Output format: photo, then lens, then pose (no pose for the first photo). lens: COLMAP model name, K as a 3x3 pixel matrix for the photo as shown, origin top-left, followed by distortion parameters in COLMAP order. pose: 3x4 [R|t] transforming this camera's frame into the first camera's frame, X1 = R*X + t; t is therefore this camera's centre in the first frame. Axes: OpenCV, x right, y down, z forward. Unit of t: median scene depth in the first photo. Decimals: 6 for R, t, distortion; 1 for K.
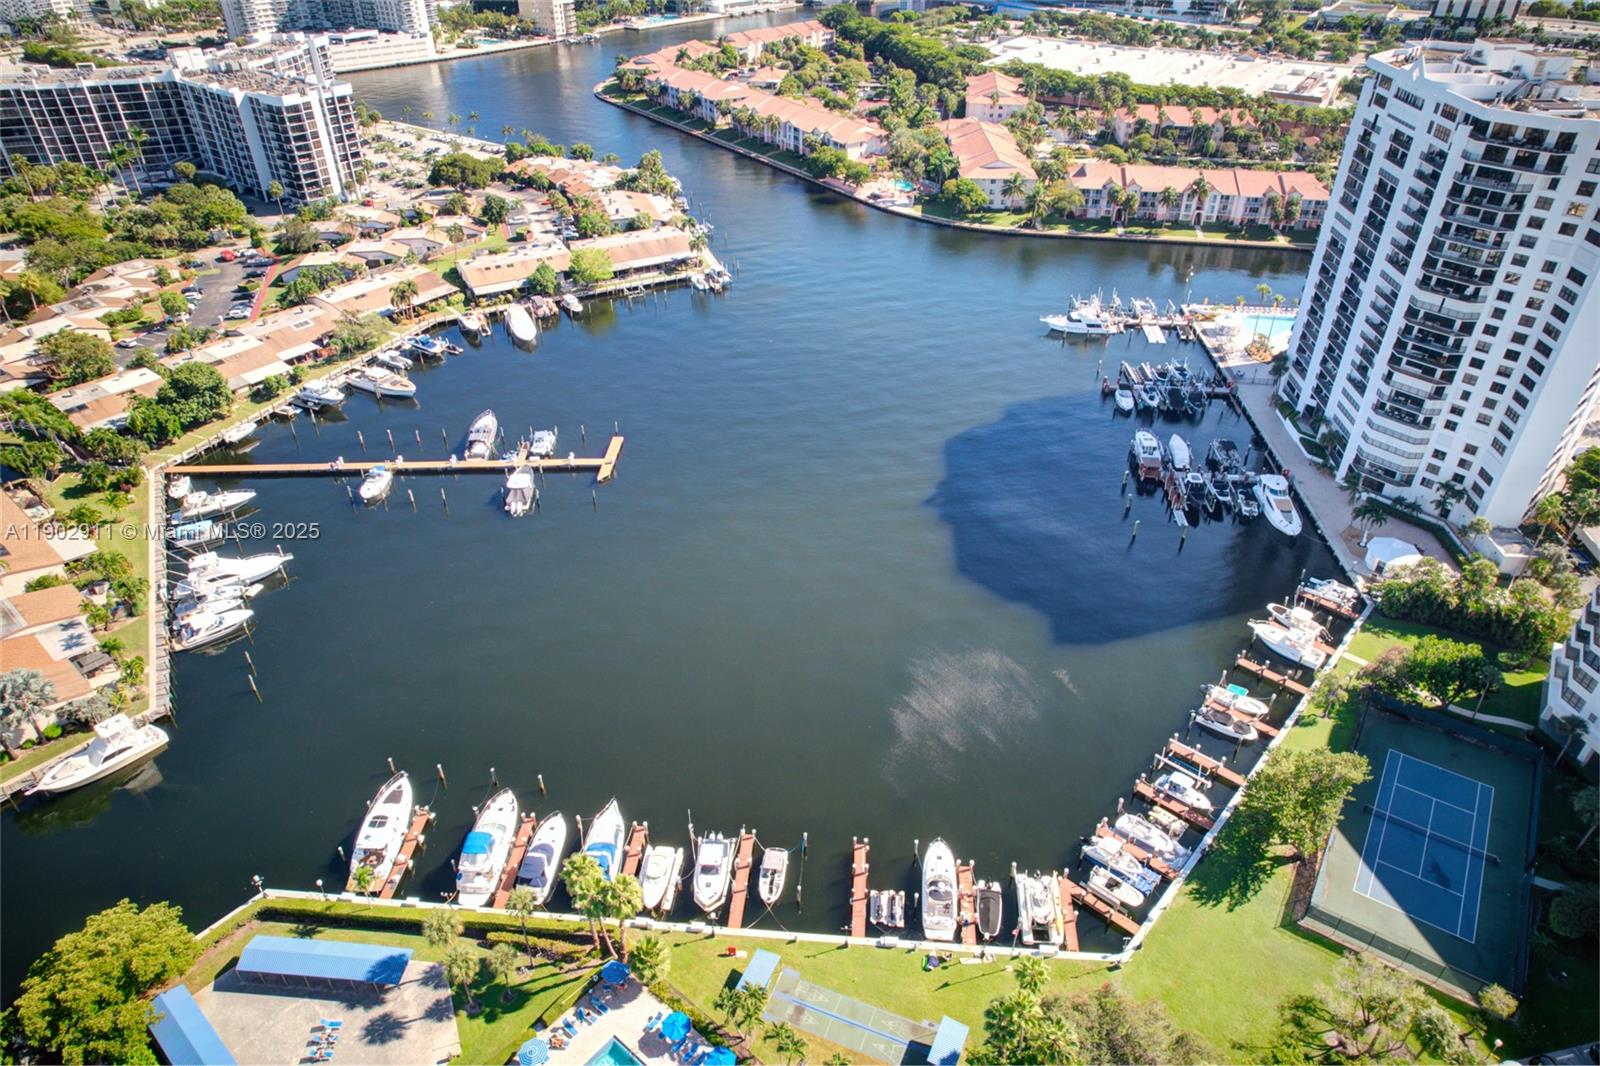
lens RADIAL K [[1025.8, 0, 808.9], [0, 1025.8, 529.3], [0, 0, 1]] dist [-0.079084, 0.077637]
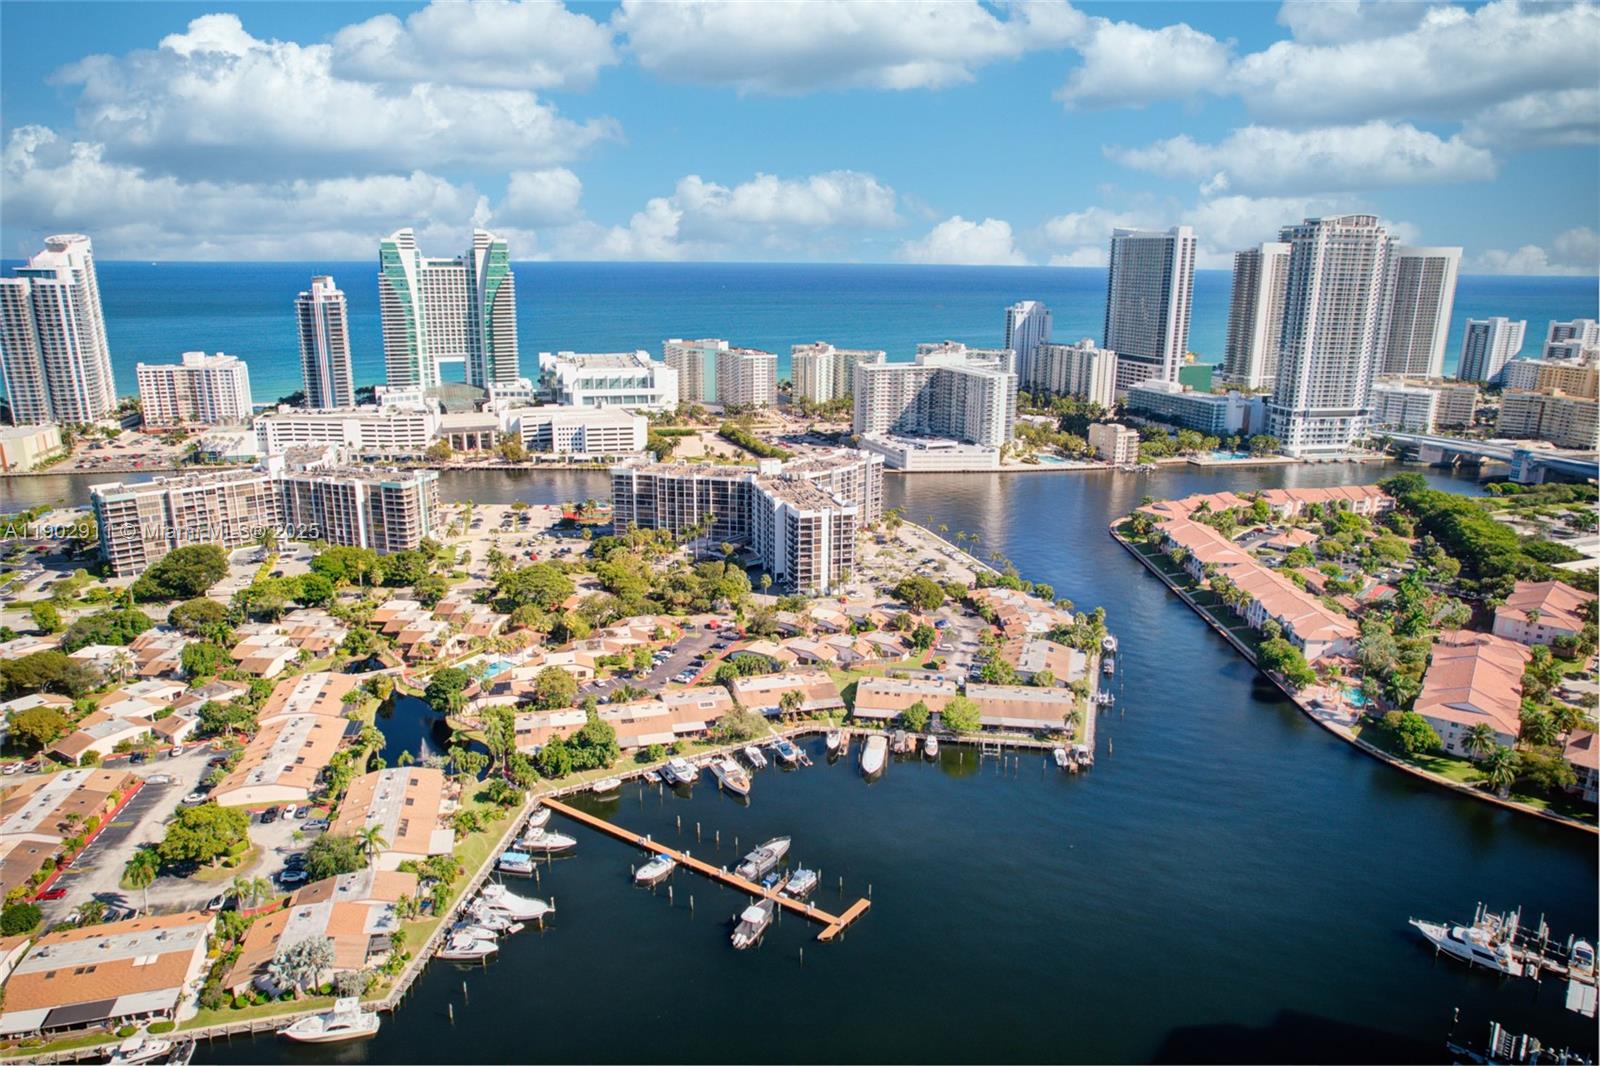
lens RADIAL K [[1025.8, 0, 808.9], [0, 1025.8, 529.3], [0, 0, 1]] dist [-0.079084, 0.077637]
pose [[0.817371, 0.160427, -0.553324, 0.285477], [-0.335676, 0.913190, -0.231097, -0.179669], [0.468215, 0.374630, 0.800267, -0.004031]]
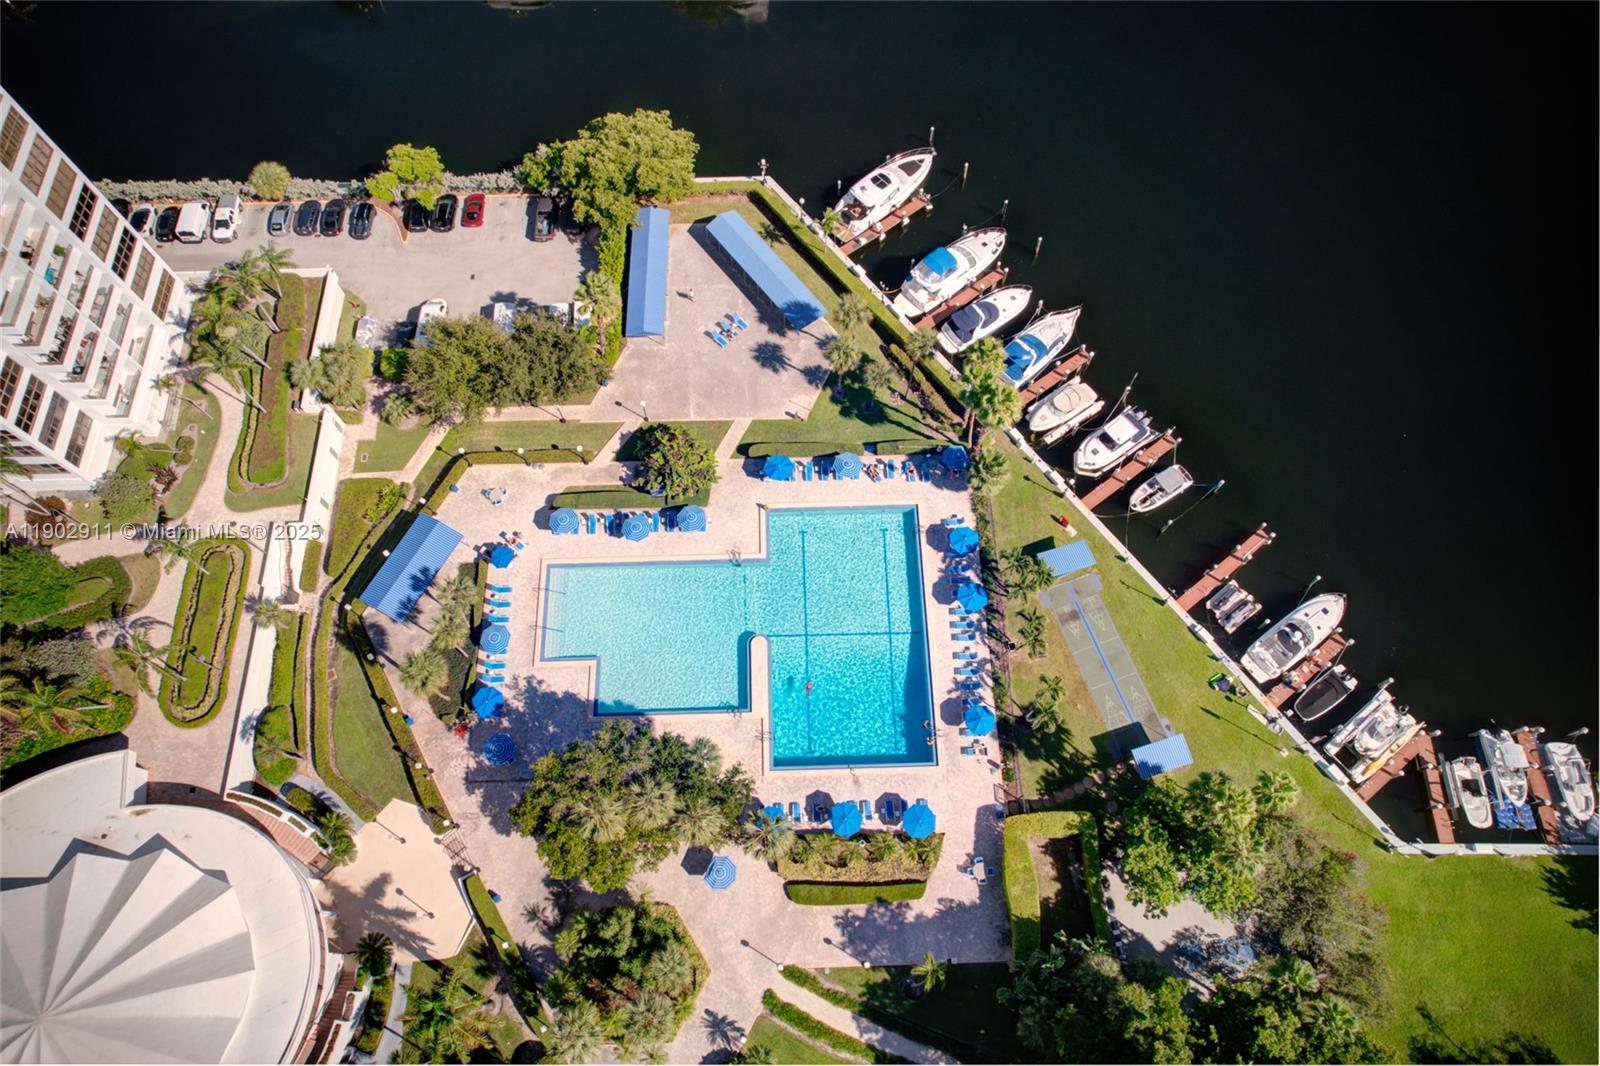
lens RADIAL K [[1025.8, 0, 808.9], [0, 1025.8, 529.3], [0, 0, 1]] dist [-0.079084, 0.077637]
pose [[0.665437, 0.683581, -0.299852, 0.028722], [-0.420896, 0.675363, 0.605583, -0.027296], [0.616474, -0.276770, 0.737128, 0.083484]]
